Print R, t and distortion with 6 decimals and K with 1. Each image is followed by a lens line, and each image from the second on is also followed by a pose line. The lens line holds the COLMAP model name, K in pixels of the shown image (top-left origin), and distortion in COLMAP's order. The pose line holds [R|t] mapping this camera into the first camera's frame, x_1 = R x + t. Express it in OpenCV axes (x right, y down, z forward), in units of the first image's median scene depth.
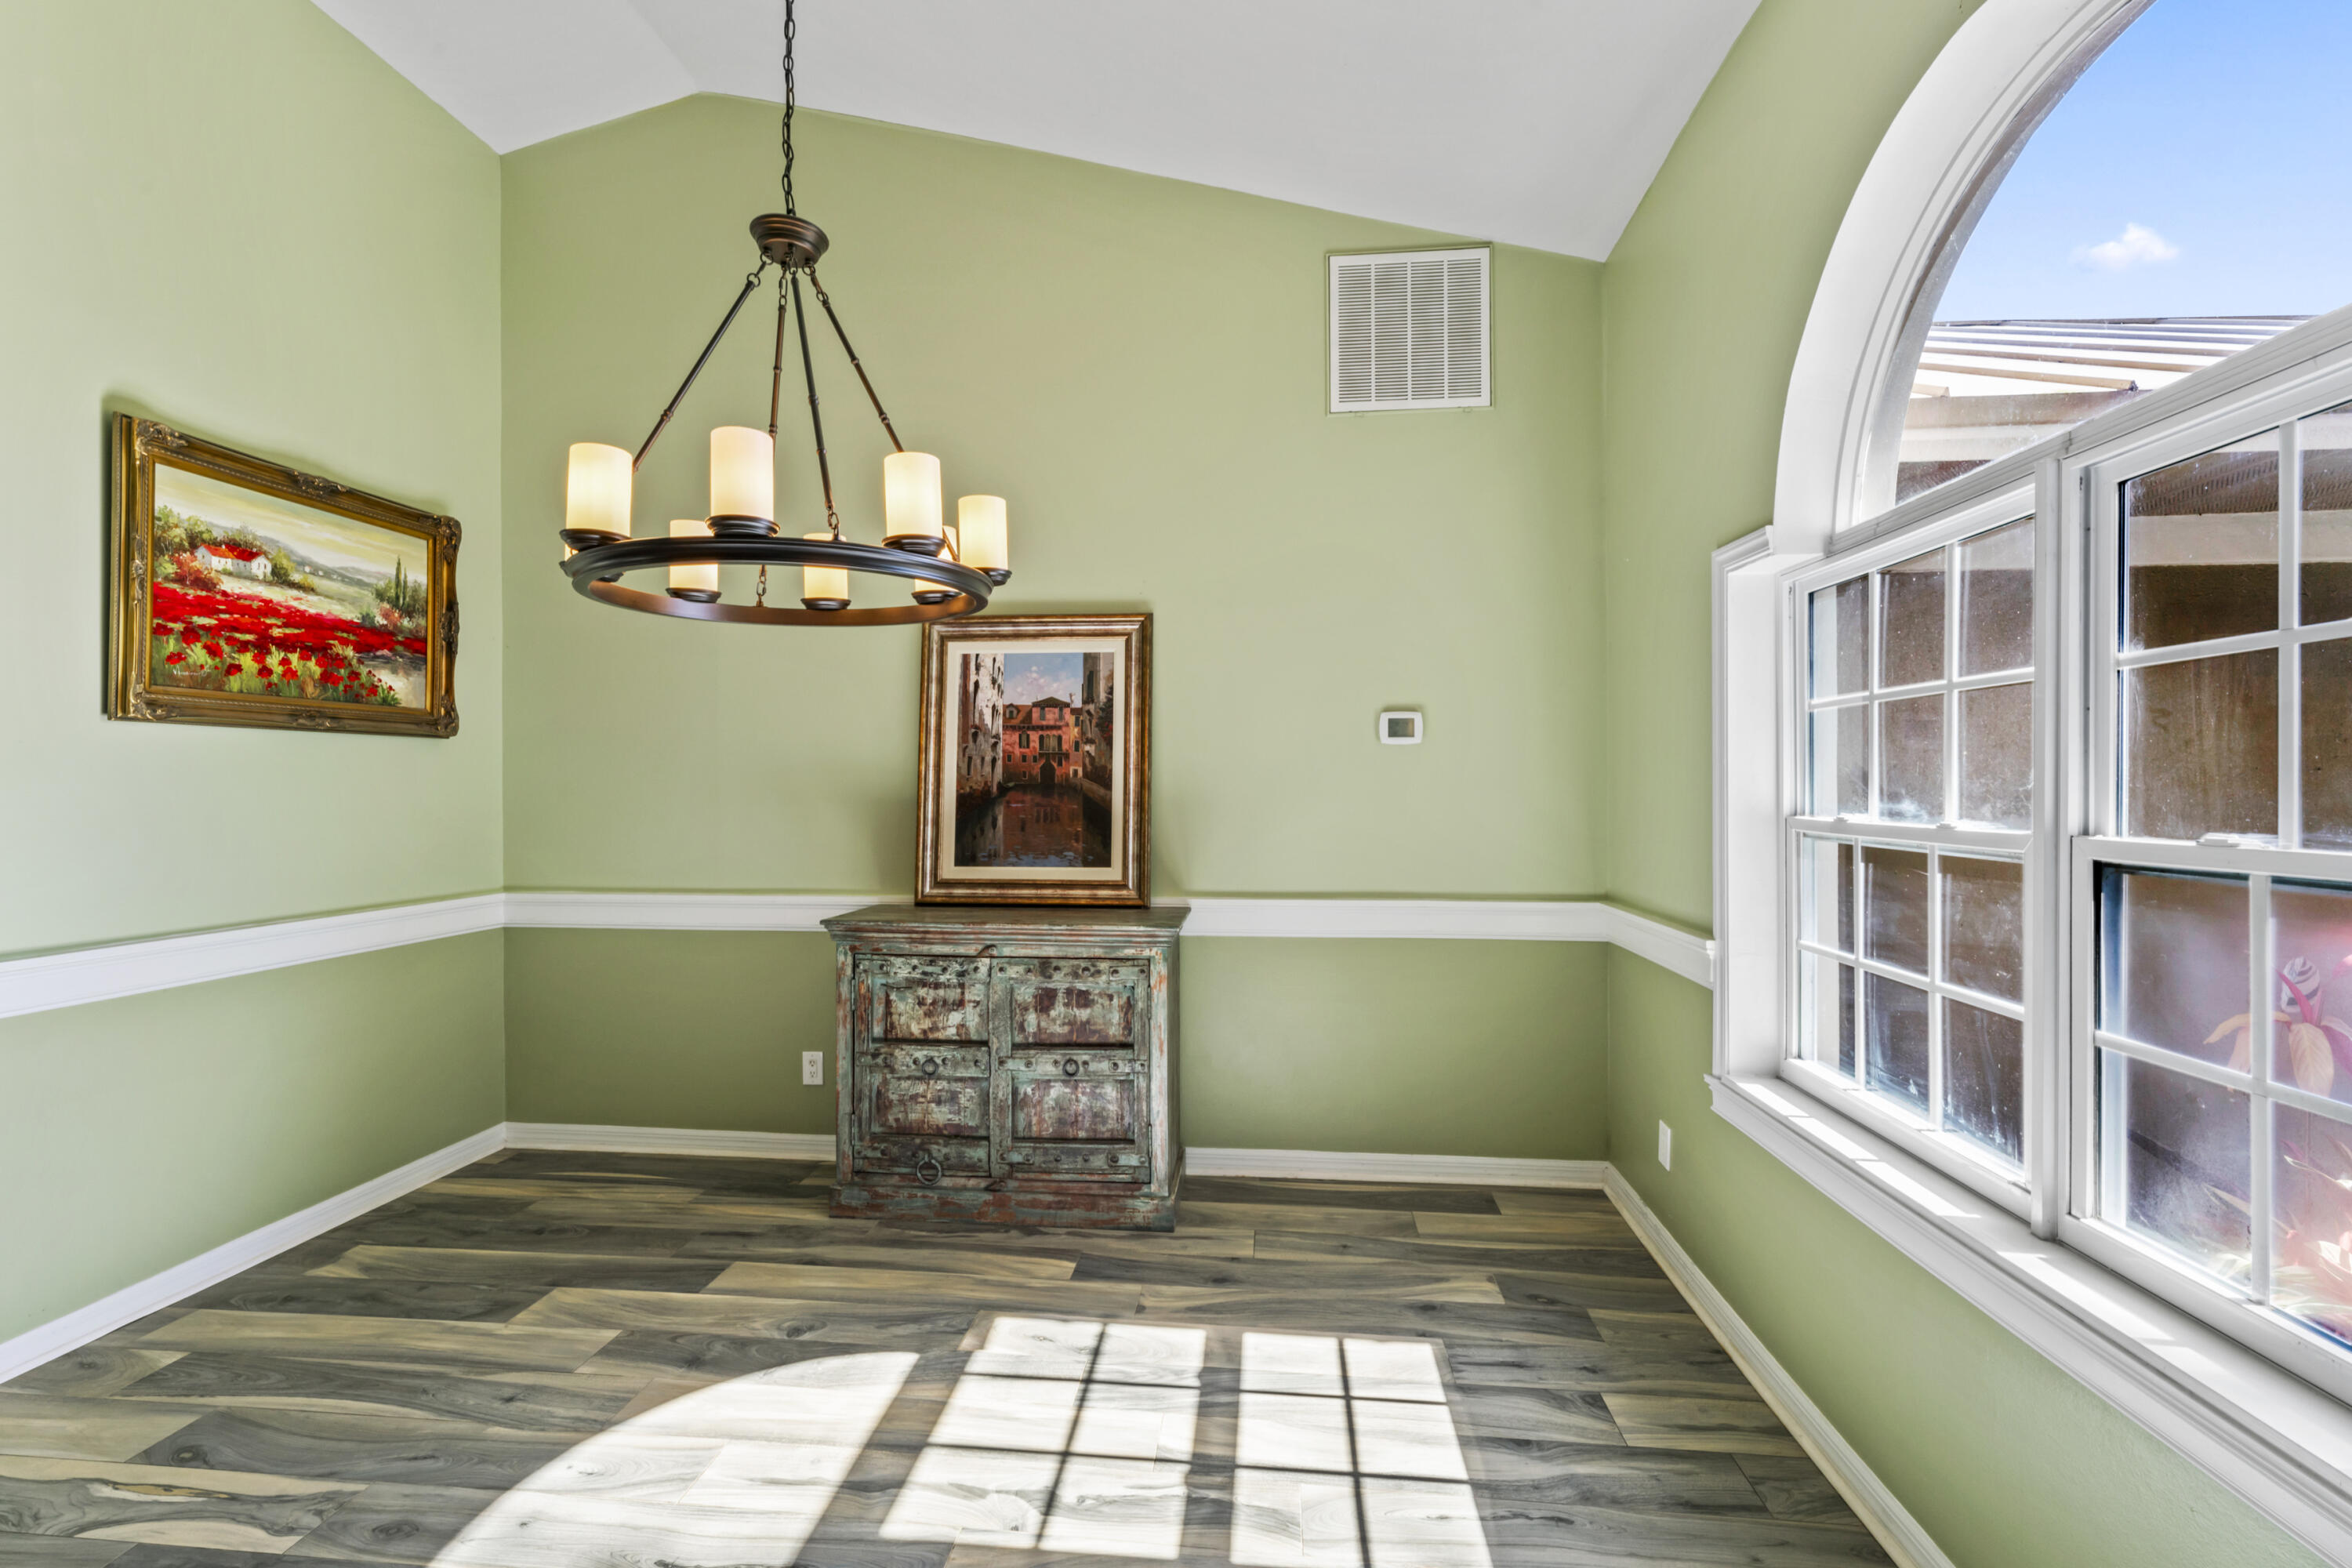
lens RADIAL K [[1058.9, 0, 1173.9], [0, 1058.9, 785.5], [0, 0, 1]] dist [-0.002020, 0.001753]
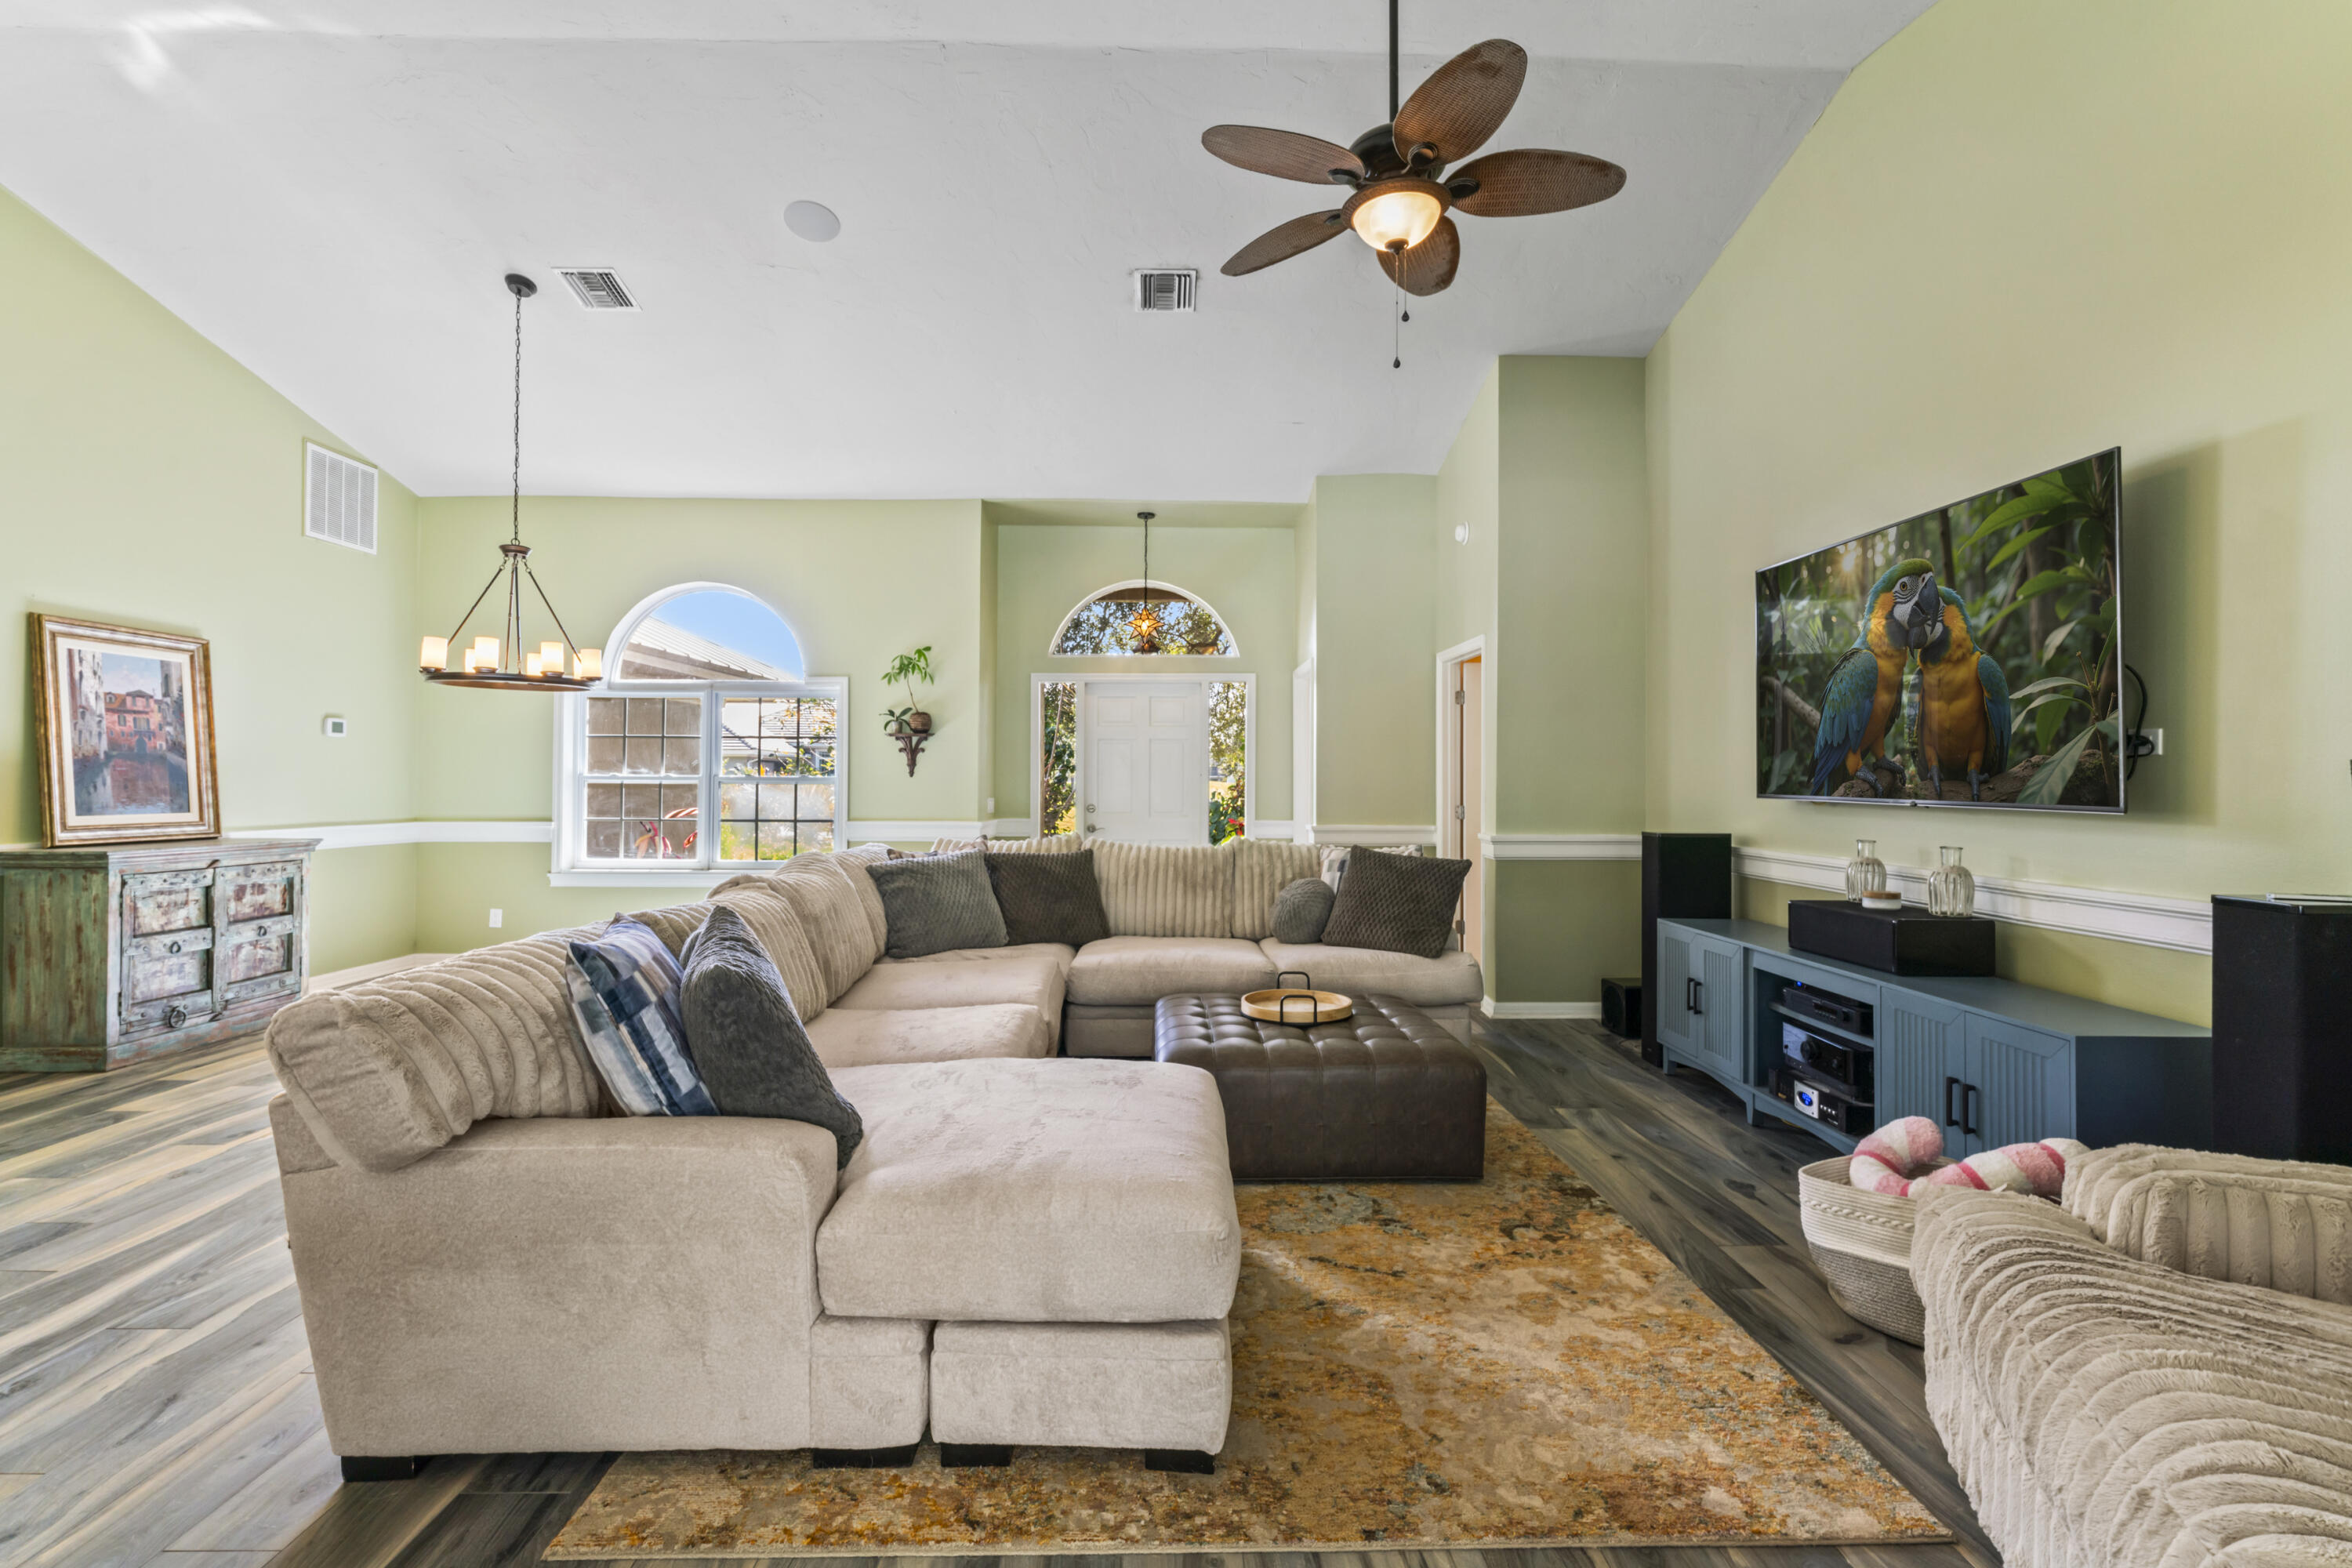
lens RADIAL K [[1036.3, 0, 1183.1], [0, 1036.3, 784.9], [0, 0, 1]] dist [-0.014053, -0.000107]
pose [[-0.111267, -0.002207, 0.993788, -1.595146], [-0.006741, 0.999976, 0.001466, 0.028510], [-0.993768, -0.006536, -0.111279, -0.193088]]
